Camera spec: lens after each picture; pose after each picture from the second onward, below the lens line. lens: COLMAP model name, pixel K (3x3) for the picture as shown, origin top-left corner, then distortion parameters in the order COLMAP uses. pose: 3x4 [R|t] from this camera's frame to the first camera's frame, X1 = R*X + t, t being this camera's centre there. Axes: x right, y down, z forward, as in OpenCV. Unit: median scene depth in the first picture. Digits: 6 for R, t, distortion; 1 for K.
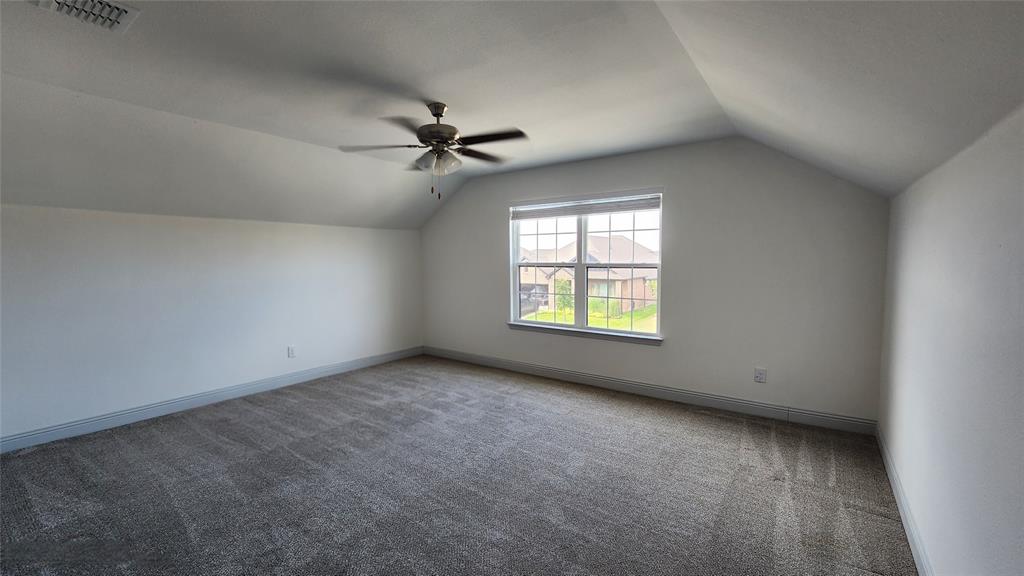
lens RADIAL K [[418.6, 0, 502.5], [0, 418.6, 286.0], [0, 0, 1]] dist [0.002151, 0.000394]
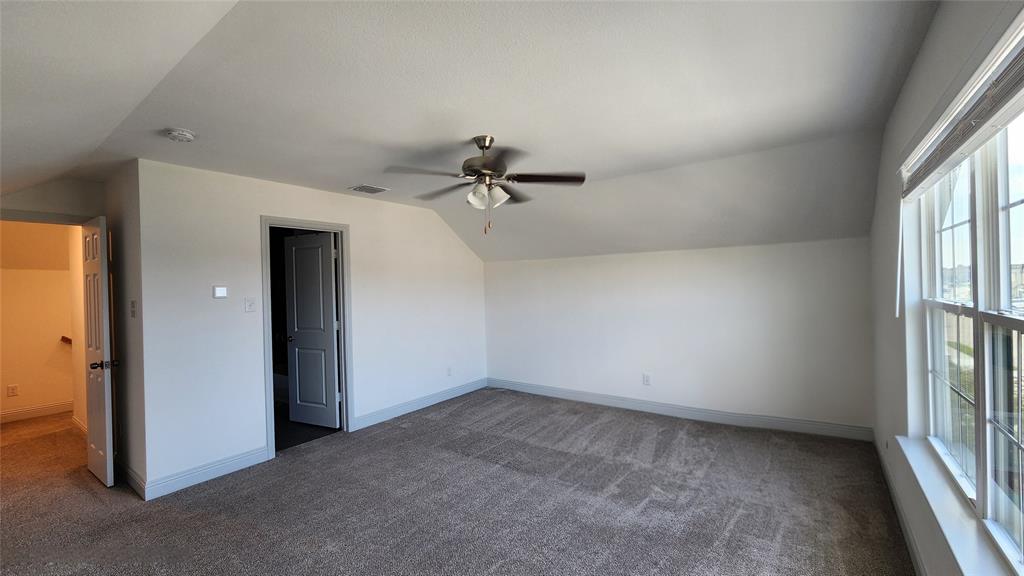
lens RADIAL K [[418.6, 0, 502.5], [0, 418.6, 286.0], [0, 0, 1]] dist [0.002151, 0.000394]
pose [[0.000852, 0.004991, -0.999987, 0.676441], [-0.042837, 0.999070, 0.004950, -0.076831], [0.999082, 0.042832, 0.001065, 0.877123]]
